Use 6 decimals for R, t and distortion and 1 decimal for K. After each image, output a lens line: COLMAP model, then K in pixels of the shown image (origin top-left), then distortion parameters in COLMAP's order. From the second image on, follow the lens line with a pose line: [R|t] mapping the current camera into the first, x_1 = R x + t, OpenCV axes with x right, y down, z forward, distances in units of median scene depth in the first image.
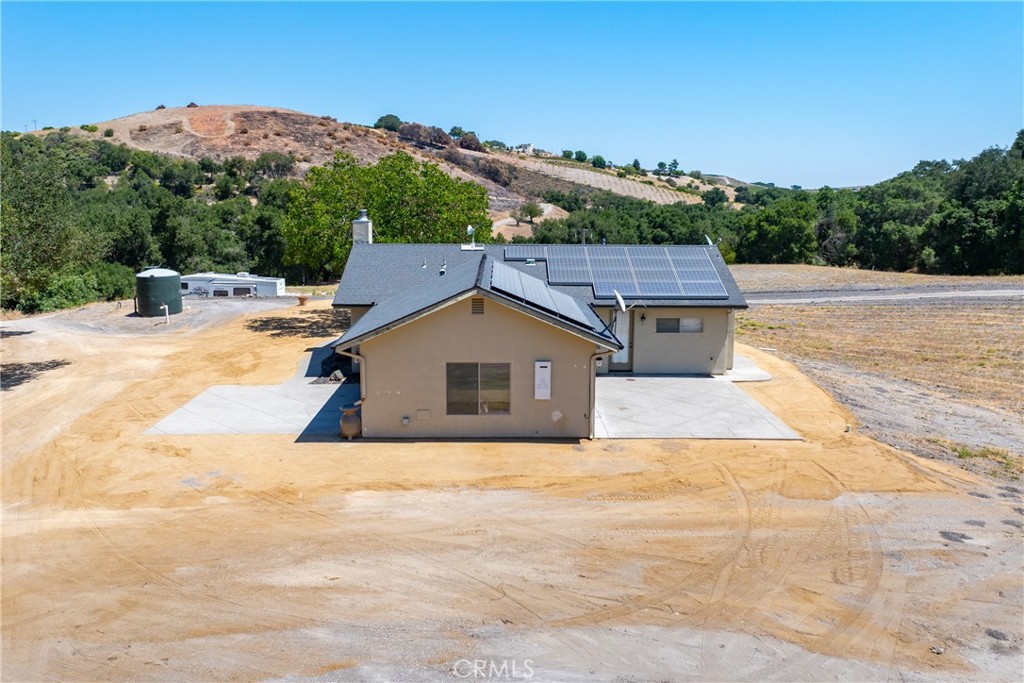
lens RADIAL K [[778.8, 0, 512.0], [0, 778.8, 341.5], [0, 0, 1]] dist [-0.010064, -0.003456]
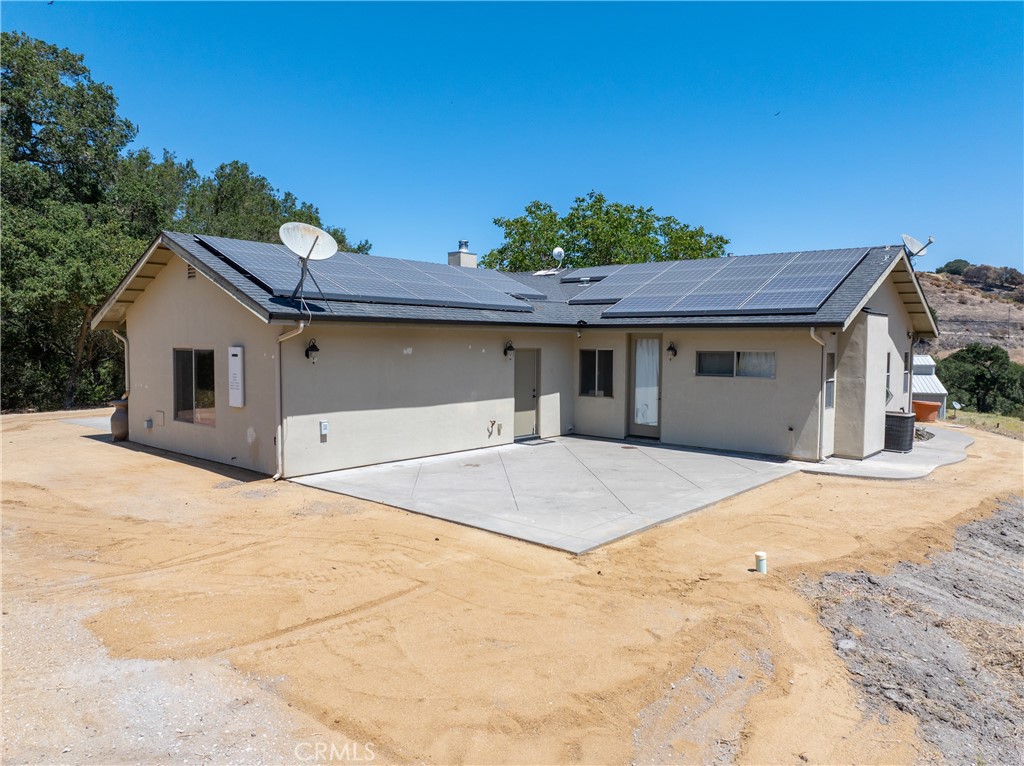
lens RADIAL K [[704.1, 0, 512.0], [0, 704.1, 383.0], [0, 0, 1]] dist [-0.034121, -0.002677]
pose [[0.739880, 0.034071, -0.671876, 0.594101], [-0.123015, 0.988730, -0.085327, 0.076138], [0.661396, 0.145783, 0.735733, 0.716751]]
